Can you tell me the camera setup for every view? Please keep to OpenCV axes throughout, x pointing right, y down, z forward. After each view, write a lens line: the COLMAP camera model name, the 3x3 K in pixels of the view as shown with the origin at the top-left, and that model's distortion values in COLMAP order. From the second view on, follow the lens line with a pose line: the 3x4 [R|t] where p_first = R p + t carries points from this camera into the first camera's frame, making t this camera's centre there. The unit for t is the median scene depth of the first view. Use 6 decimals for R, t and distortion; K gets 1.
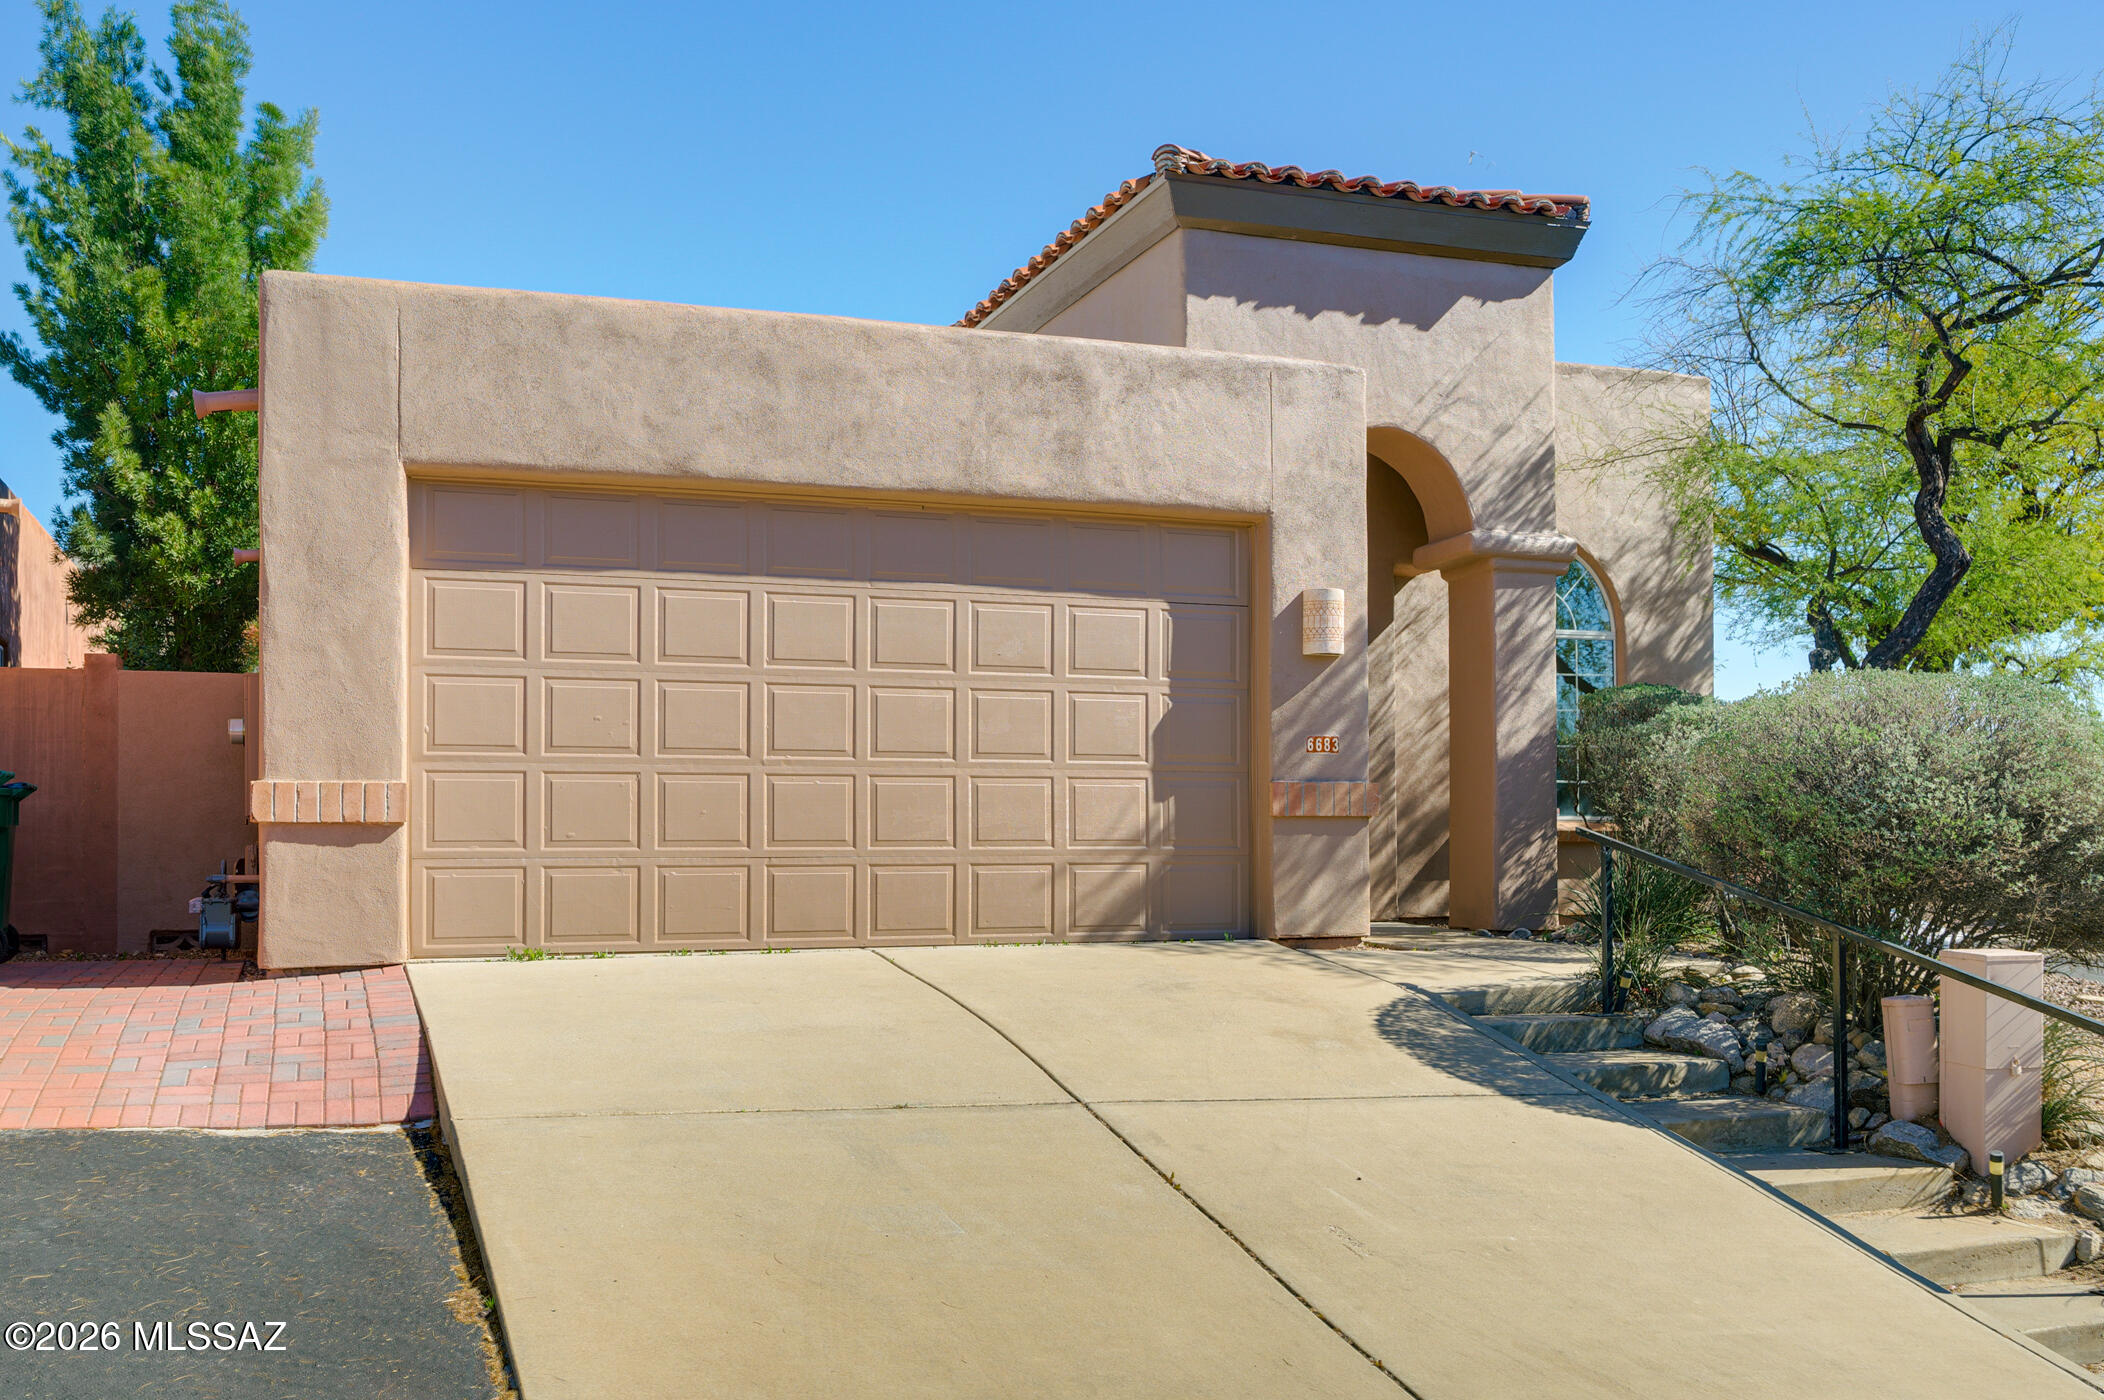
lens RADIAL K [[1942.9, 0, 1029.6], [0, 1942.9, 789.6], [0, 0, 1]] dist [-0.007320, 0.000000]
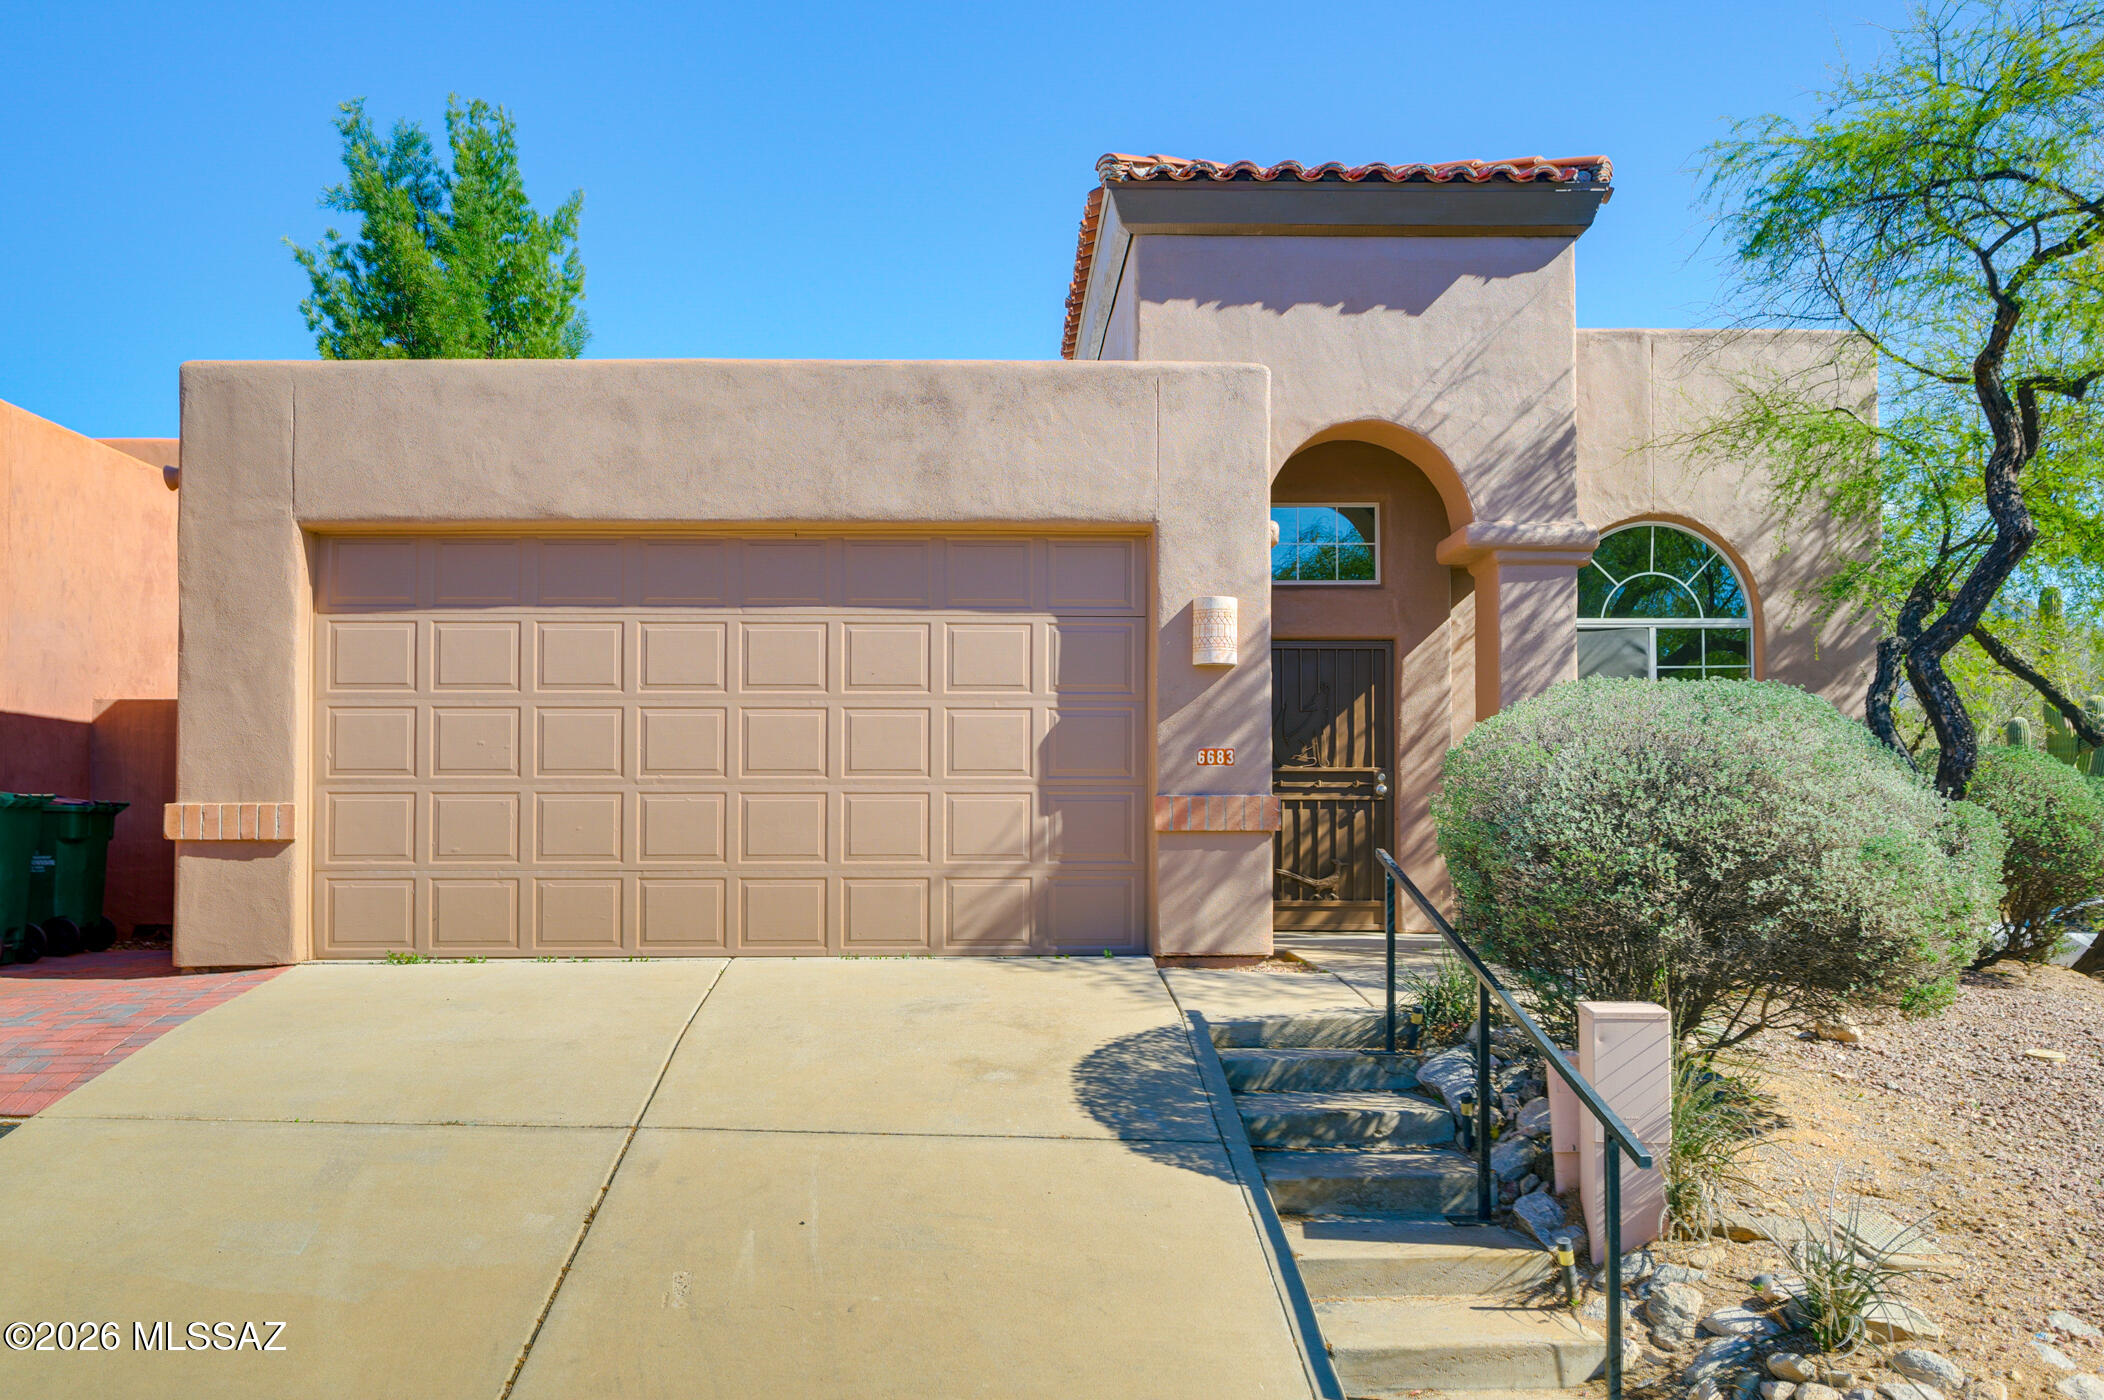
lens RADIAL K [[1875.8, 0, 1083.1], [0, 1875.8, 748.1], [0, 0, 1]] dist [-0.013913, 0.005174]
pose [[0.950998, -0.009815, -0.309041, 0.402361], [0.007213, 0.999928, -0.009560, -0.020154], [0.309113, 0.006862, 0.951001, 0.093774]]
